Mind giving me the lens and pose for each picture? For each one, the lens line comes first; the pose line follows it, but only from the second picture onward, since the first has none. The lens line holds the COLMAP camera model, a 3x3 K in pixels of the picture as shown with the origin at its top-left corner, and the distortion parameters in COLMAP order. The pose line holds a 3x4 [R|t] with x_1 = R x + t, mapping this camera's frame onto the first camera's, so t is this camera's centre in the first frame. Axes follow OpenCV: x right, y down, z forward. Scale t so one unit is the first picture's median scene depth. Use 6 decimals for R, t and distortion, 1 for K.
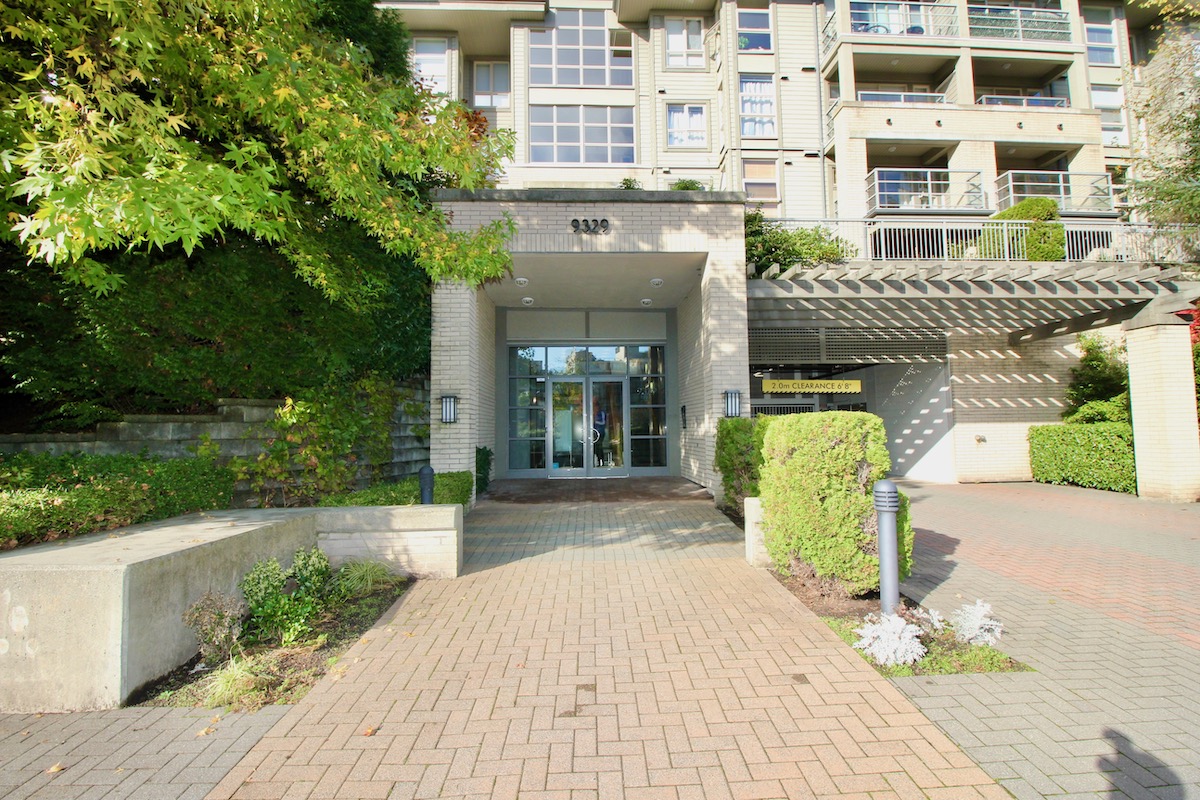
lens RADIAL K [[563.3, 0, 600.0], [0, 563.3, 400.0], [0, 0, 1]] dist [-0.004661, 0.000283]
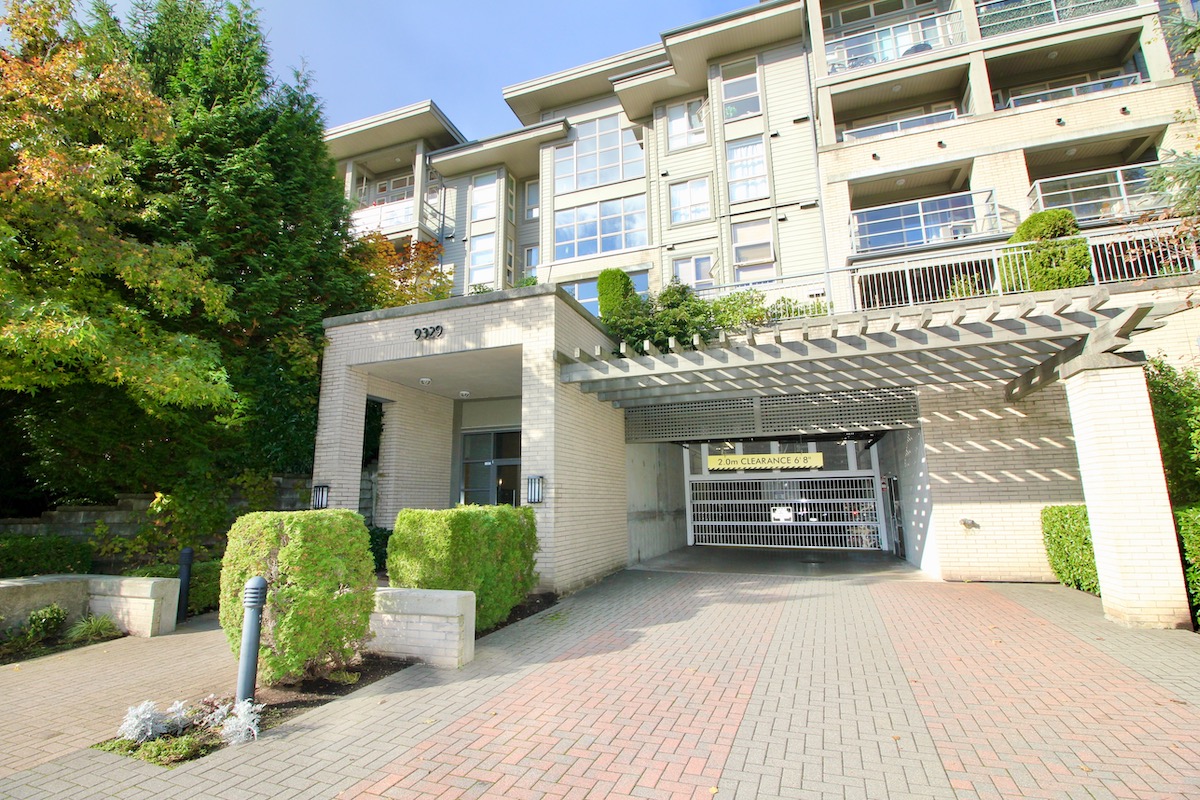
lens RADIAL K [[572.5, 0, 600.0], [0, 572.5, 400.0], [0, 0, 1]] dist [-0.003620, -0.001278]
pose [[0.922315, -0.071969, -0.379678, 0.510984], [0.024196, 0.991332, -0.129133, -0.011042], [0.385681, 0.109915, 0.916062, 0.059872]]
